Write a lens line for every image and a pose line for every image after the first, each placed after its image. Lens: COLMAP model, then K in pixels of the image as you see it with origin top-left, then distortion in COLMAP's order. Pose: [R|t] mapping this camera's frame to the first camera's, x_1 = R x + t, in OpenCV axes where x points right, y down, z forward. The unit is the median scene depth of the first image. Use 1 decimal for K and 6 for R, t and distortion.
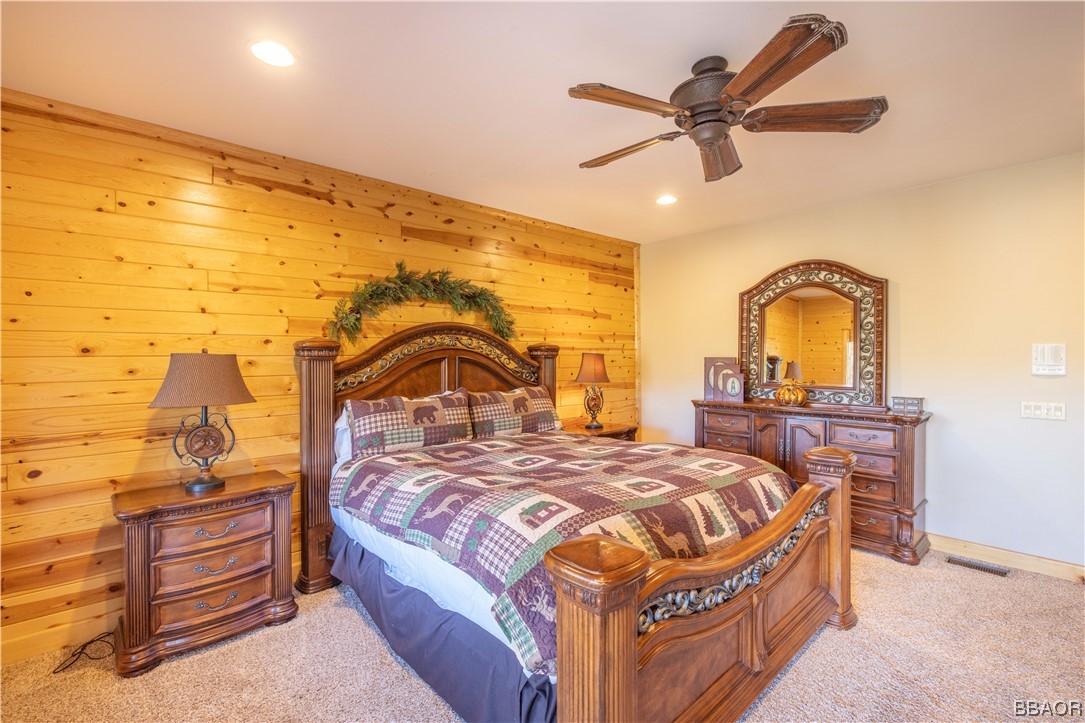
lens RADIAL K [[478.0, 0, 539.4], [0, 478.0, 358.3], [0, 0, 1]] dist [-0.003956, -0.000292]
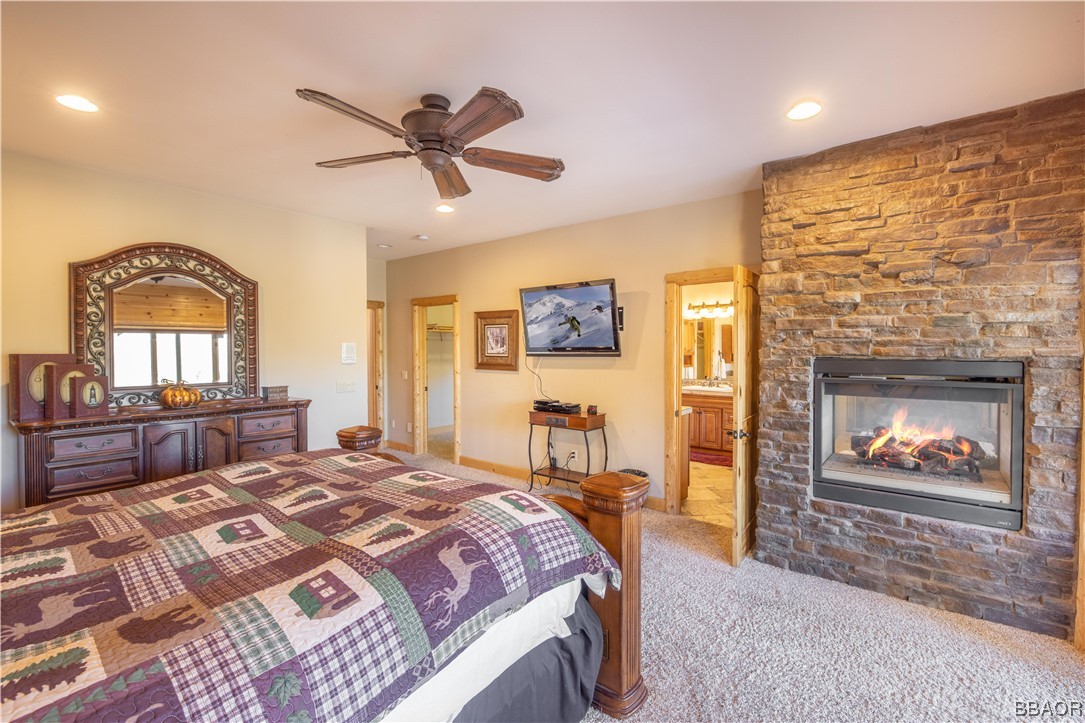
lens RADIAL K [[478.0, 0, 539.3], [0, 478.0, 358.1], [0, 0, 1]] dist [-0.003956, -0.000292]
pose [[-0.160857, -0.015551, 0.986855, -0.449355], [0.009691, 0.999803, 0.017335, -0.001686], [-0.986930, 0.012352, -0.160674, 0.502500]]
